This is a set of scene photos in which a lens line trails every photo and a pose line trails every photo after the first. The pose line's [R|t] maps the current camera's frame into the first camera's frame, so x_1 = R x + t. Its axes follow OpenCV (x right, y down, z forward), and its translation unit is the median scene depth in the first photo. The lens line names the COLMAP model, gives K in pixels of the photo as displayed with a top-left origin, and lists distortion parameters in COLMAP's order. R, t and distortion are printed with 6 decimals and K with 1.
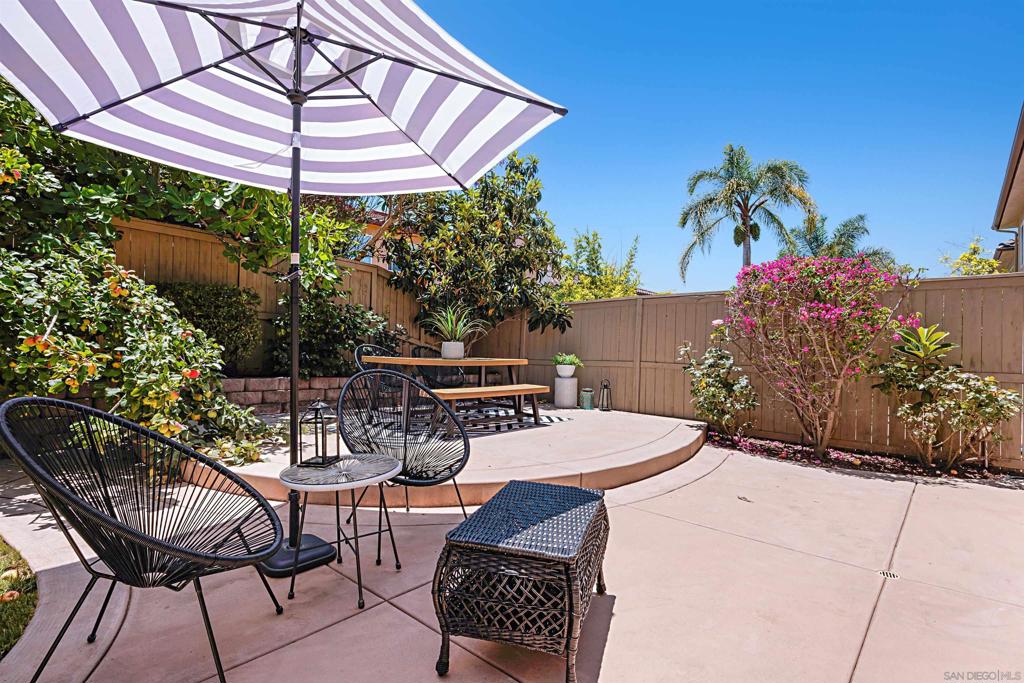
lens RADIAL K [[490.6, 0, 509.4], [0, 490.6, 346.6], [0, 0, 1]] dist [-0.020283, 0.000280]
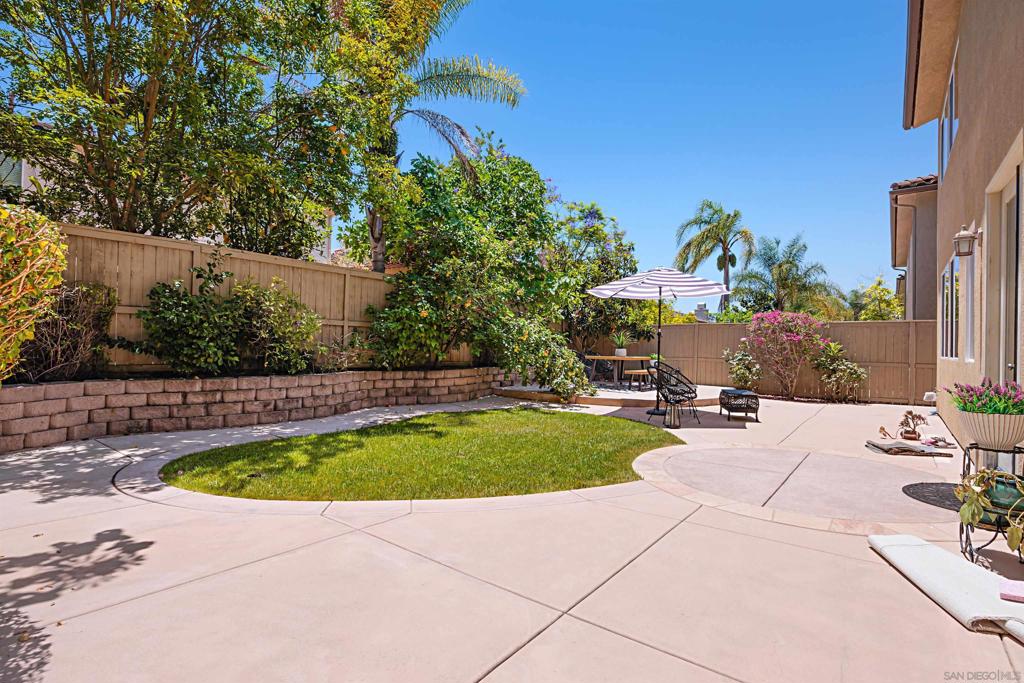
lens RADIAL K [[490.6, 0, 514.8], [0, 490.6, 344.4], [0, 0, 1]] dist [-0.020283, 0.000280]
pose [[0.996121, -0.001657, 0.087979, -0.771152], [0.001214, 0.999986, 0.005085, -0.040126], [-0.087986, -0.004959, 0.996109, -1.055194]]
